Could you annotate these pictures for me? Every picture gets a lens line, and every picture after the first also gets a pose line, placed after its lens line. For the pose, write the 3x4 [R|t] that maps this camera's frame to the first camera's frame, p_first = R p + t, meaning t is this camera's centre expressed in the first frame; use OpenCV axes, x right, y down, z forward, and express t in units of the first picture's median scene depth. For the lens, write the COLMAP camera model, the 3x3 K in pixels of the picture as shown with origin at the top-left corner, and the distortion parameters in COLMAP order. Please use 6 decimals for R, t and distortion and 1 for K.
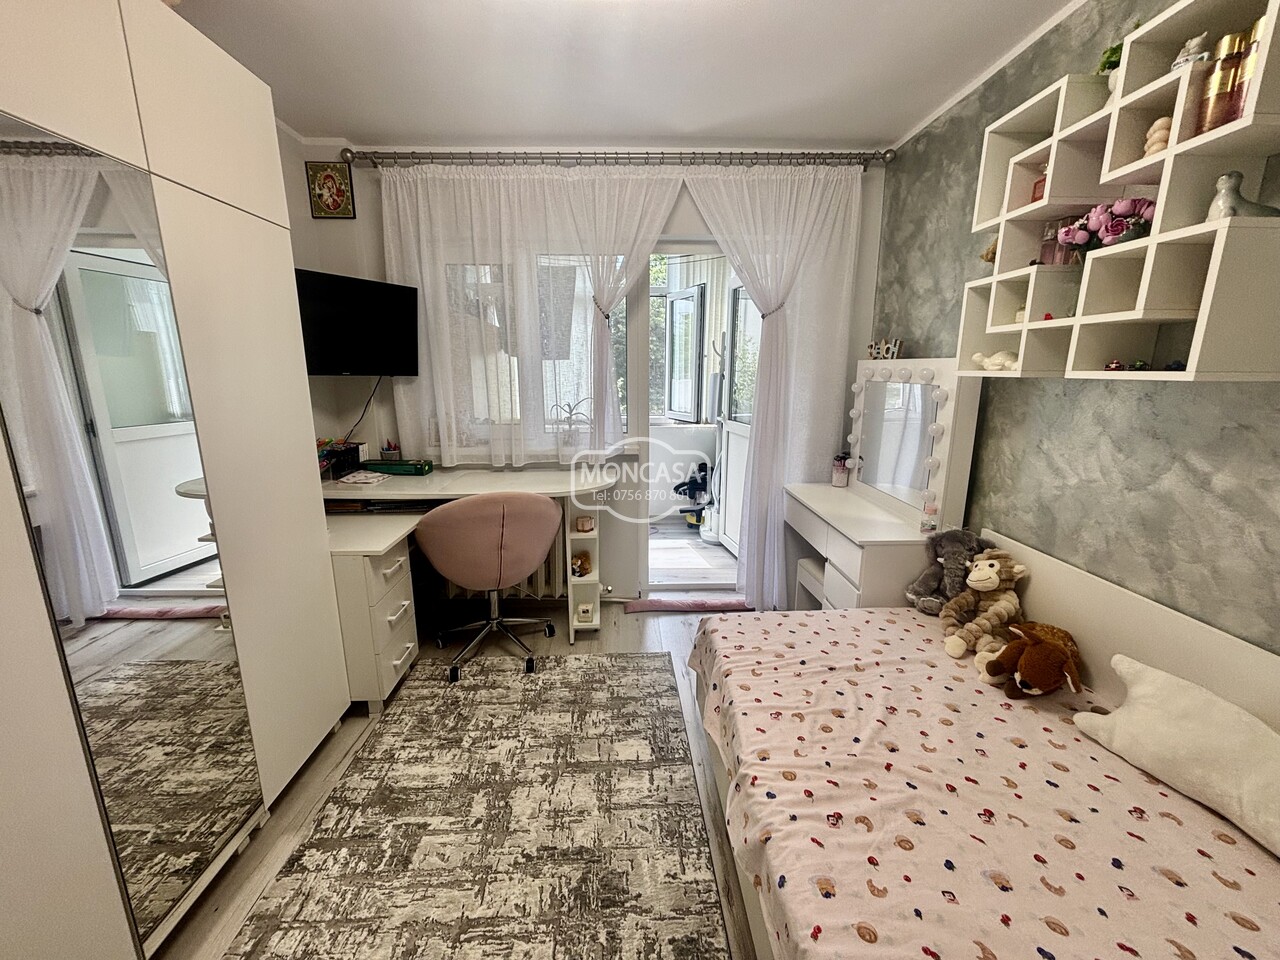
lens RADIAL K [[520.1, 0, 636.8], [0, 520.1, 487.7], [0, 0, 1]] dist [0.000797, 0.000836]
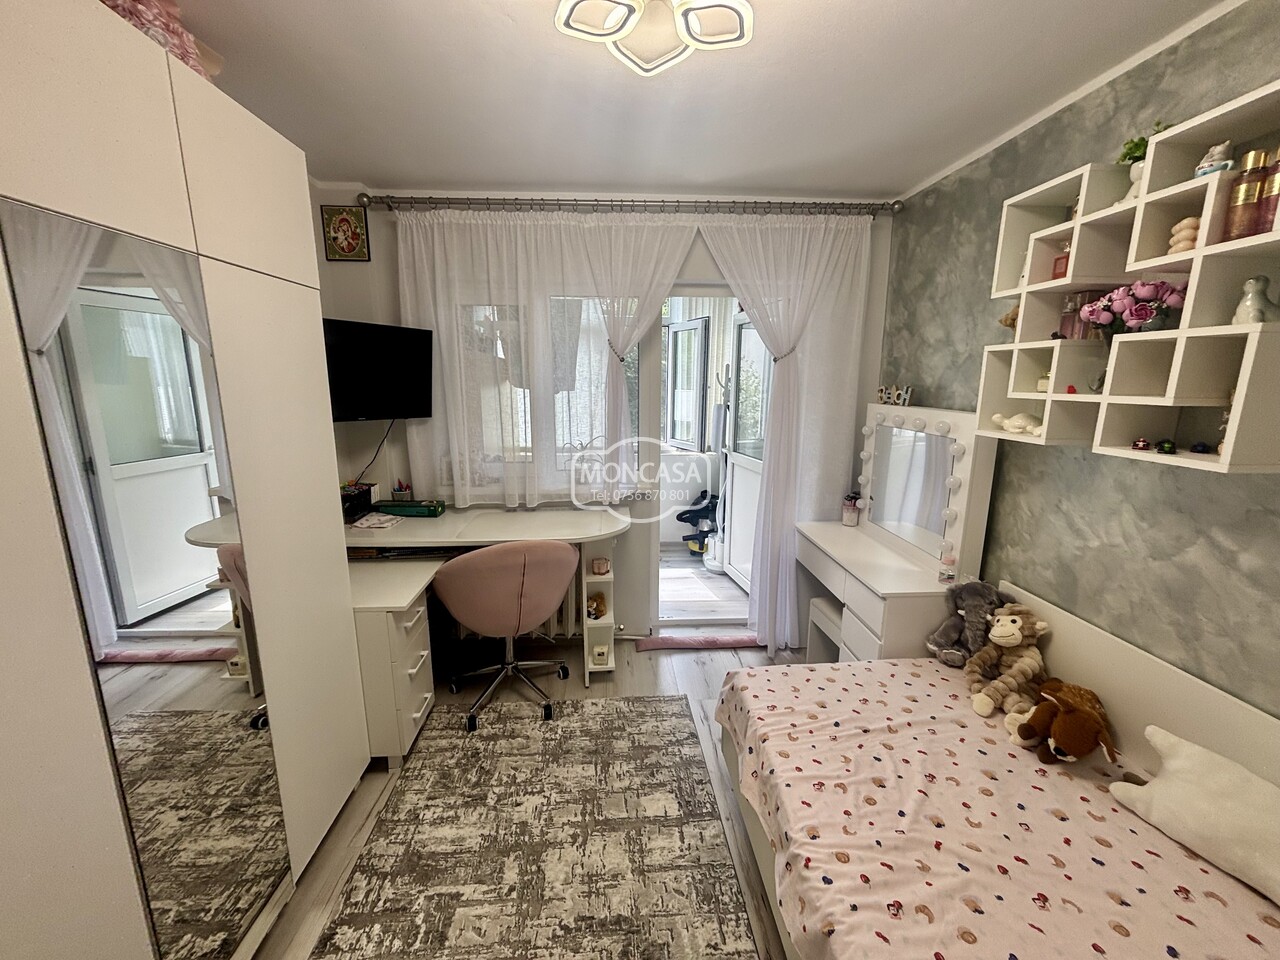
lens RADIAL K [[520.1, 0, 631.6], [0, 520.1, 481.2], [0, 0, 1]] dist [0.000797, 0.000836]
pose [[0.999582, -0.001773, 0.028843, -0.089770], [0.002246, 0.999863, -0.016374, -0.100612], [-0.028810, 0.016432, 0.999450, -0.005713]]
